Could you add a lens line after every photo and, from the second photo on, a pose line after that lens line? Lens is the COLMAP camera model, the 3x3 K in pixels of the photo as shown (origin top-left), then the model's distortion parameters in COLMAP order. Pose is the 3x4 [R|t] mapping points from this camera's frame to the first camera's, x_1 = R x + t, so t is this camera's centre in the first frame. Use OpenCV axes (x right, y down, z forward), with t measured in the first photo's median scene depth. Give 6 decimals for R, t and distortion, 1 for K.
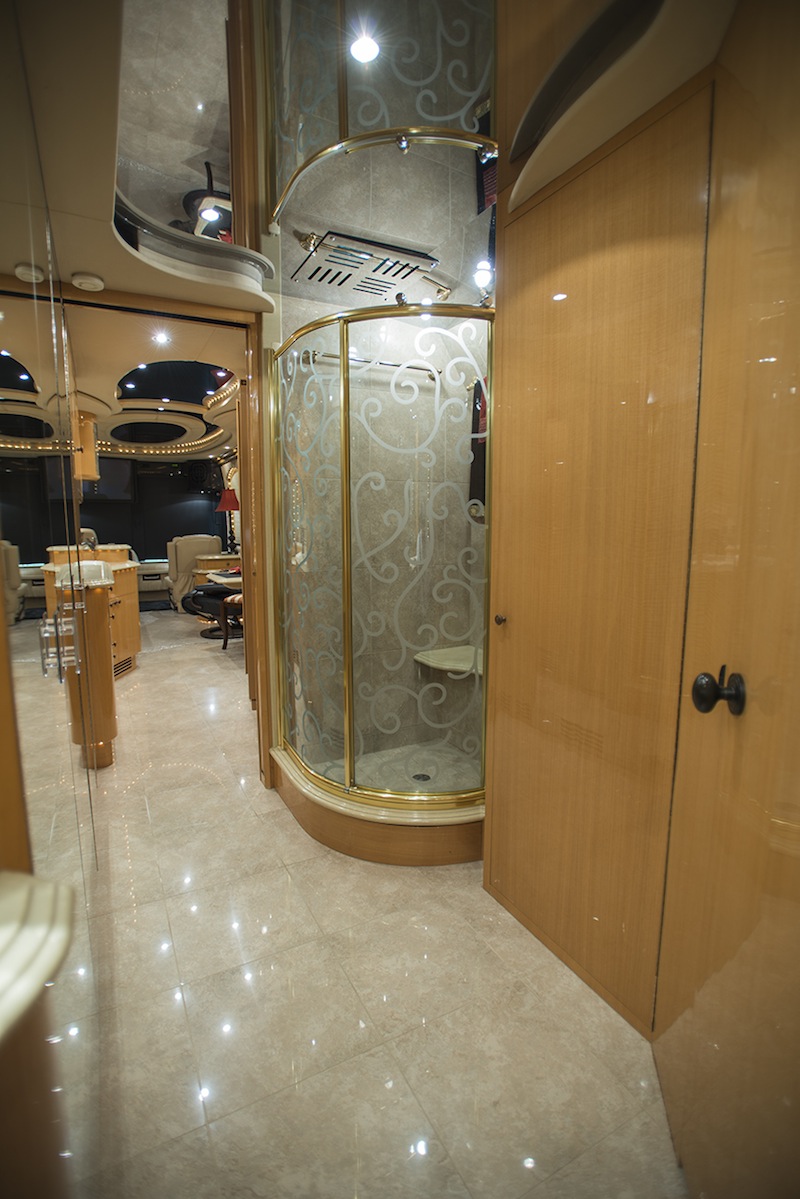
lens RADIAL K [[583.2, 0, 400.0], [0, 583.2, 599.5], [0, 0, 1]] dist [-0.063212, 0.026460]
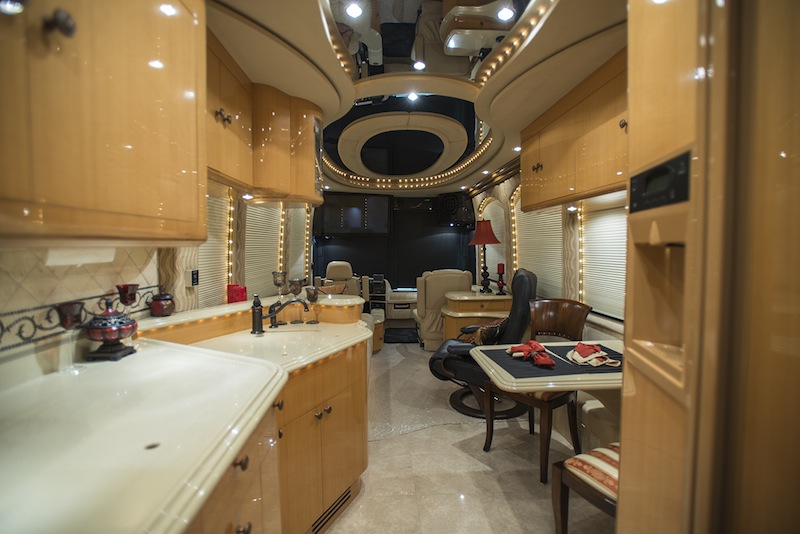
lens RADIAL K [[389.1, 0, 398.1], [0, 389.1, 262.6], [0, 0, 1]] dist [-0.063212, 0.026460]
pose [[0.907115, 0.013358, -0.420672, -0.160047], [-0.051912, 0.995415, -0.080332, -0.069194], [0.417670, 0.094708, 0.903649, 0.401334]]
